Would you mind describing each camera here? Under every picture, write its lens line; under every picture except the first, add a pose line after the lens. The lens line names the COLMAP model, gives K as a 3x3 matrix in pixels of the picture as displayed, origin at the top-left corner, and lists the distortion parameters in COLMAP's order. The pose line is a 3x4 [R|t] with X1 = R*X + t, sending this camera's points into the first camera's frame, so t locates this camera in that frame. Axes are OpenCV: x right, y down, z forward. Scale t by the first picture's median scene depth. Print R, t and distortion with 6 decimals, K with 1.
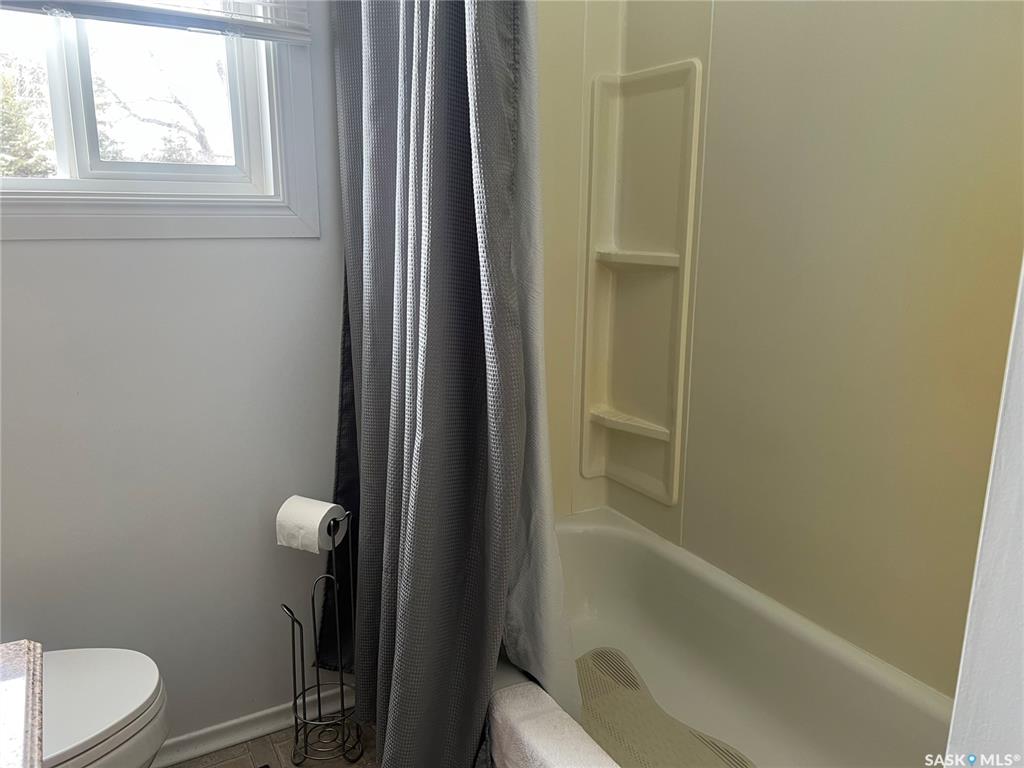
lens RADIAL K [[767.7, 0, 513.3], [0, 767.7, 387.0], [0, 0, 1]] dist [0.016580, -0.009025]
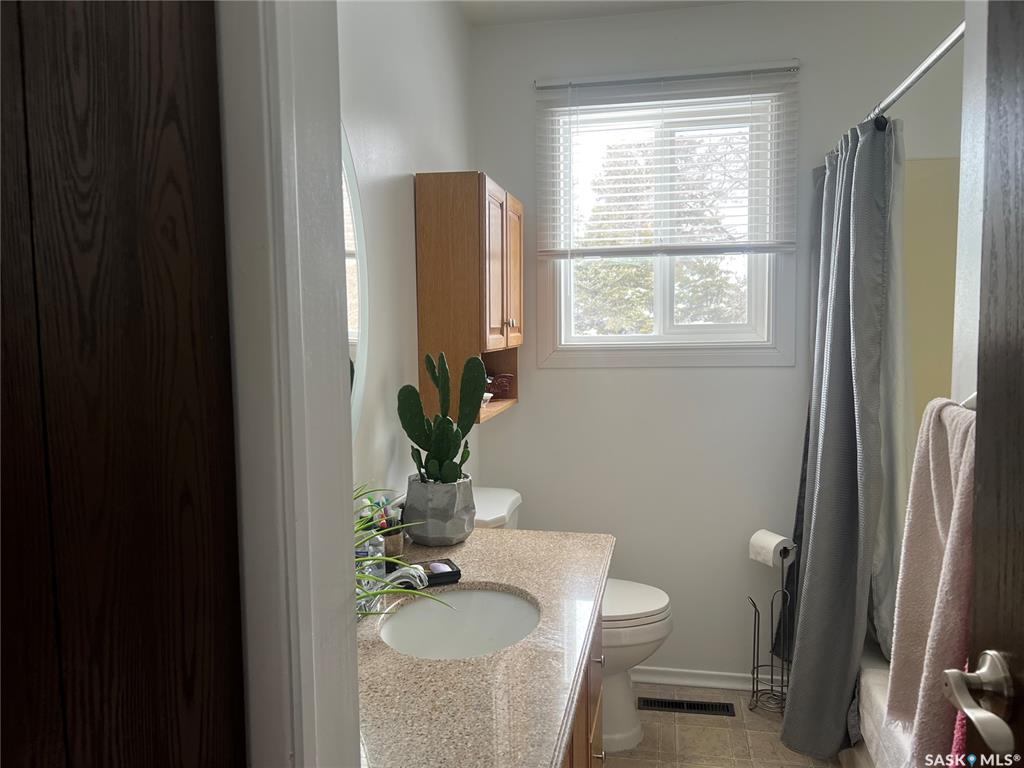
lens RADIAL K [[767.7, 0, 512.4], [0, 767.7, 384.3], [0, 0, 1]] dist [0.016580, -0.009025]
pose [[0.745035, 0.031827, -0.666266, 0.378644], [-0.130322, 0.986556, -0.098603, 0.074891], [0.654170, 0.160292, 0.739167, -0.550709]]
